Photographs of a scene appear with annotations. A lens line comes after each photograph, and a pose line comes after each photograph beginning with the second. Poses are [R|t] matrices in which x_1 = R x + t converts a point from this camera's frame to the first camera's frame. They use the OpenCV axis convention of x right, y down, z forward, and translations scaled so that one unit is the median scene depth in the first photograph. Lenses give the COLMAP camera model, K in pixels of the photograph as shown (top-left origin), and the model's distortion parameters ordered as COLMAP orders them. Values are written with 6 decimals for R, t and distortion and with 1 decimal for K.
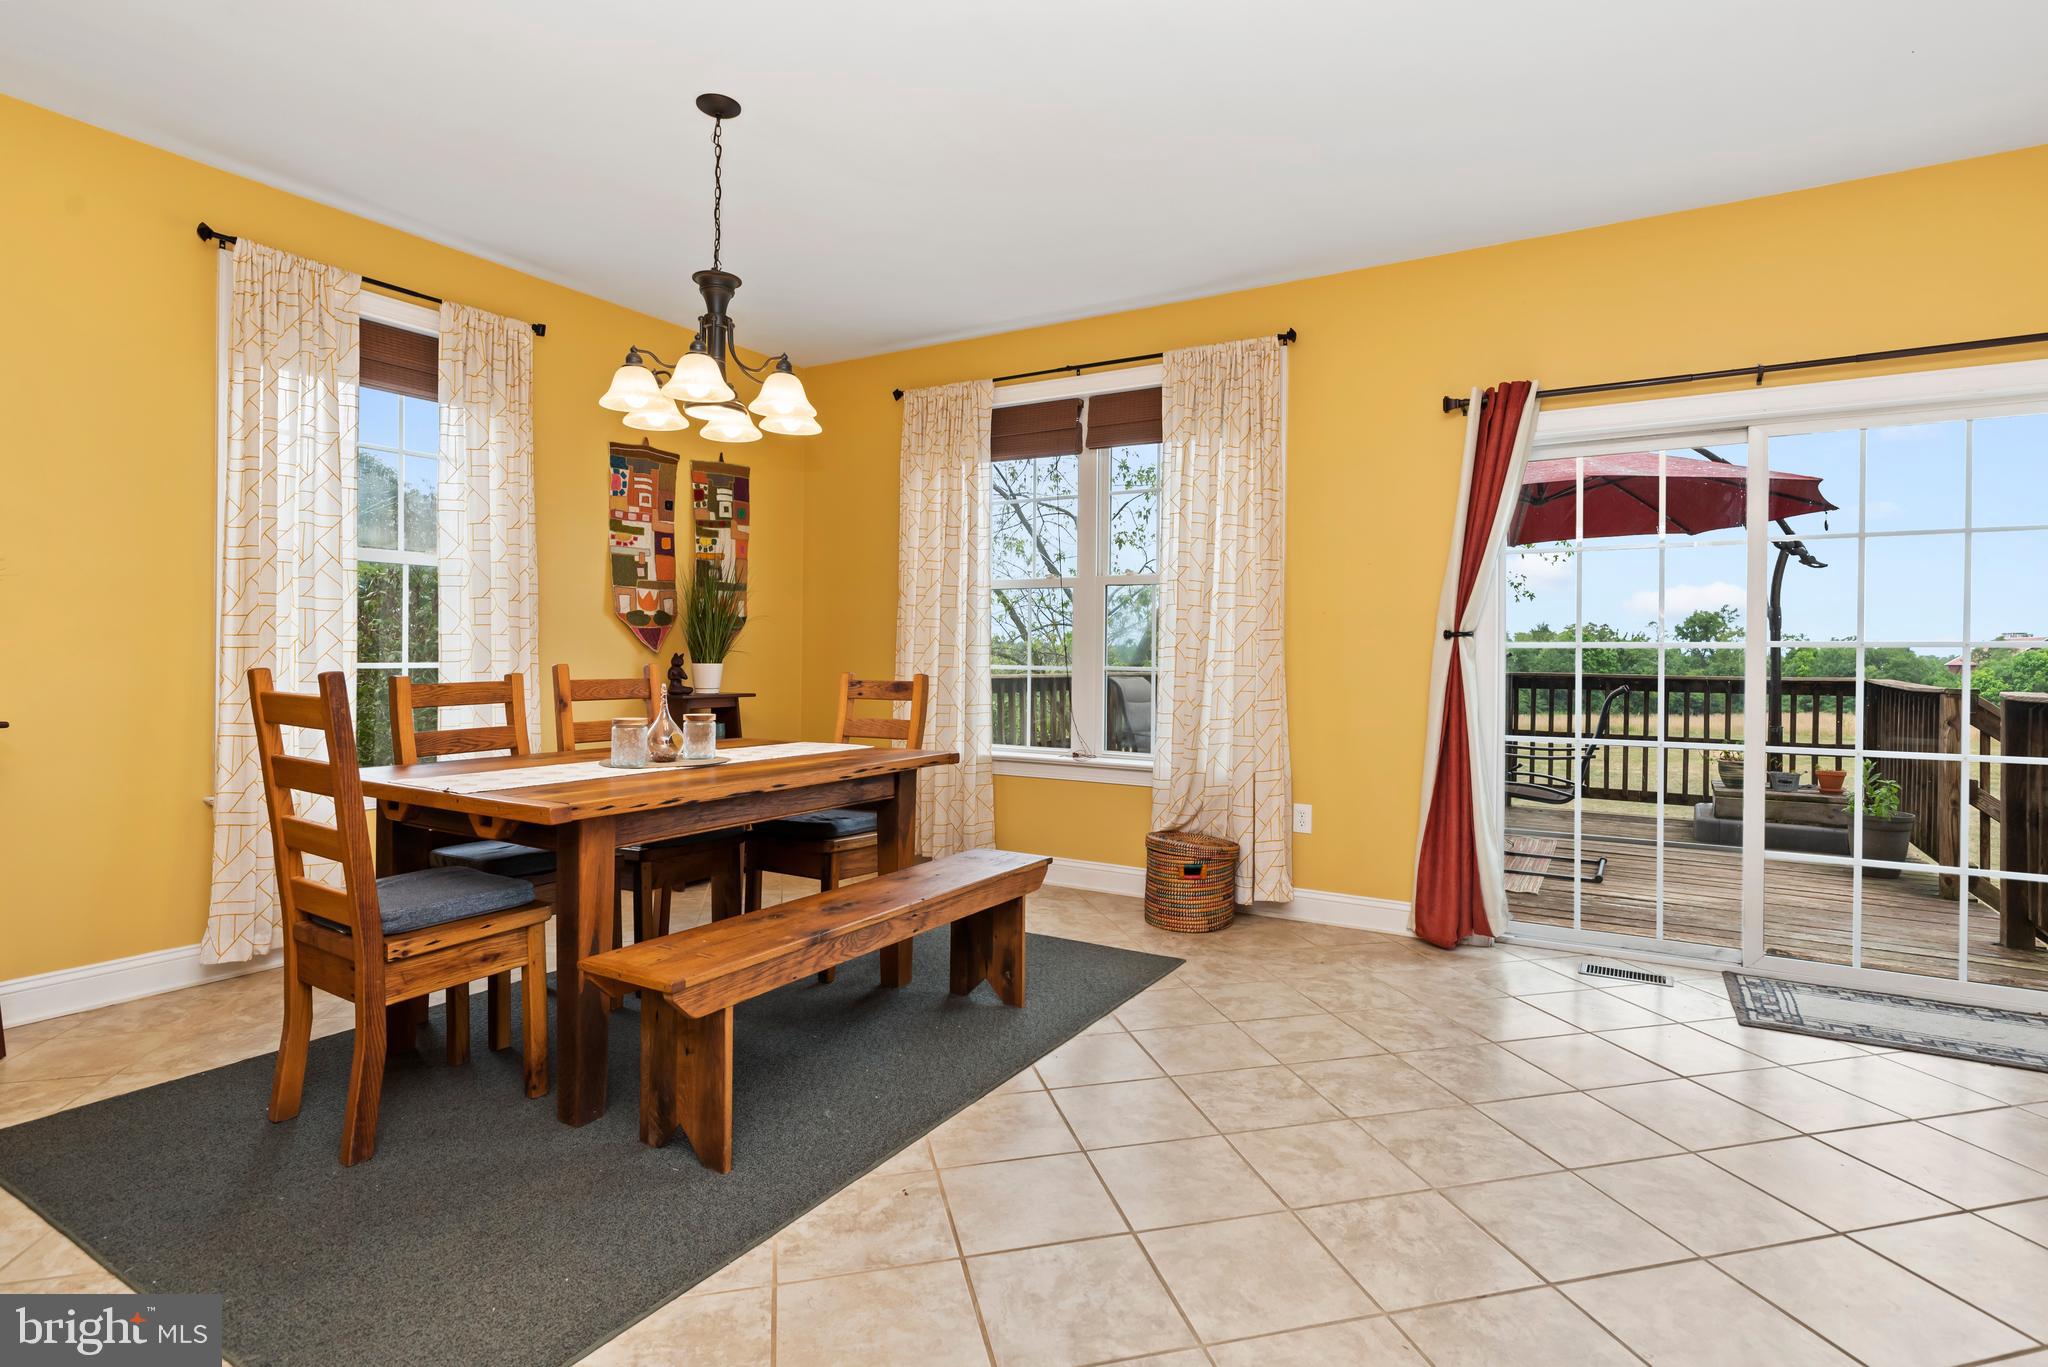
lens RADIAL K [[1009.4, 0, 1074.7], [0, 1009.4, 666.6], [0, 0, 1]] dist [-0.004237, 0.002305]
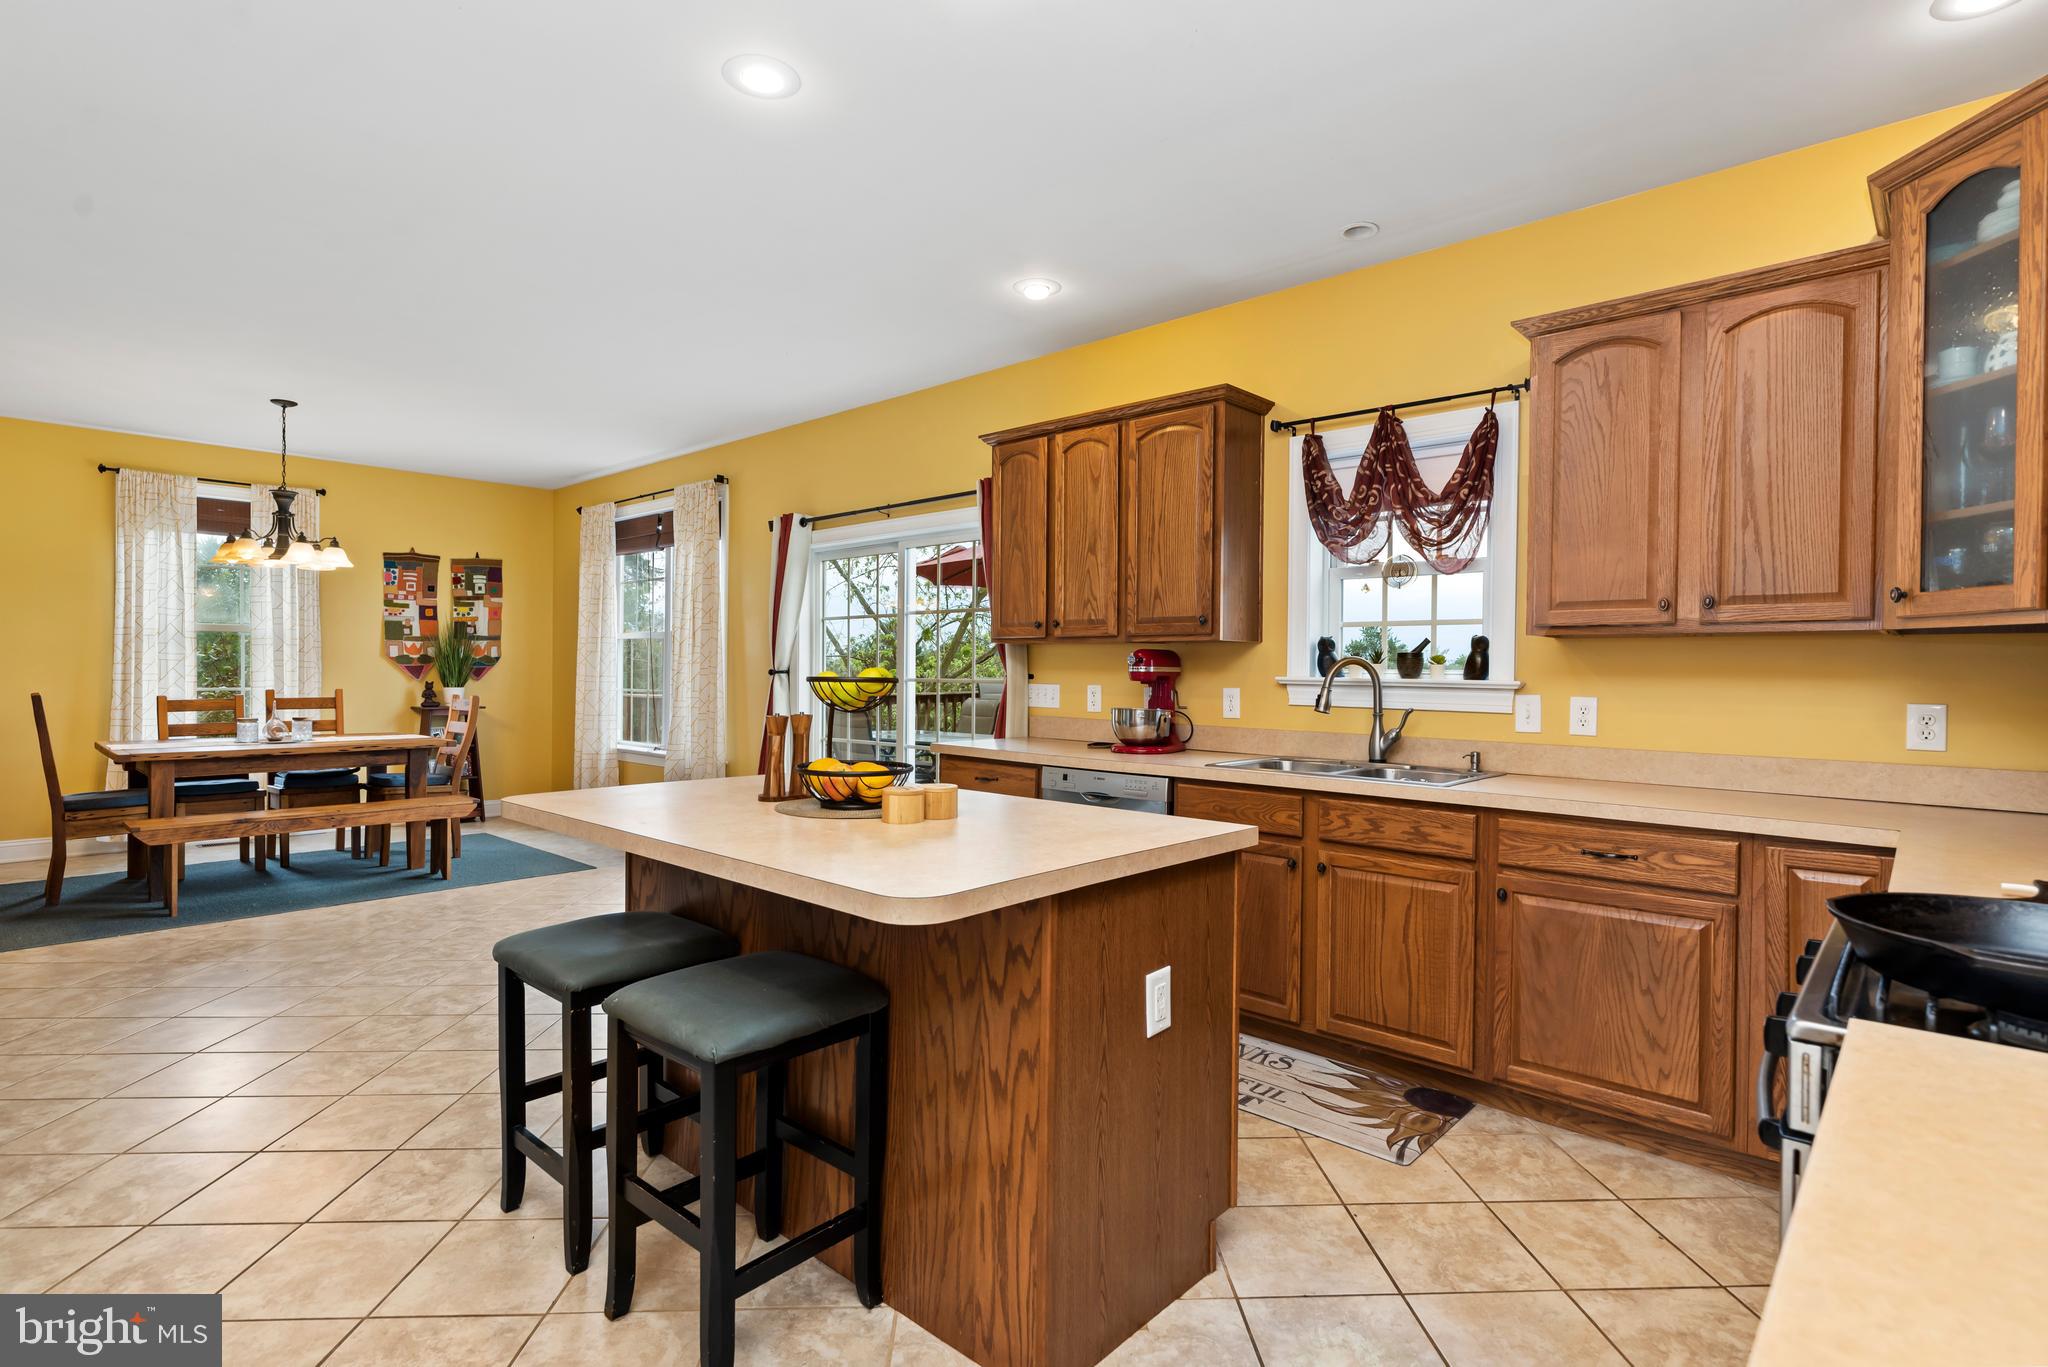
lens RADIAL K [[1009.4, 0, 1083.7], [0, 1009.4, 681.6], [0, 0, 1]] dist [-0.004237, 0.002305]
pose [[0.980223, 0.002241, -0.197885, 0.966878], [-0.002584, 0.999996, -0.001478, -0.013387], [0.197881, 0.001960, 0.980224, -0.374477]]
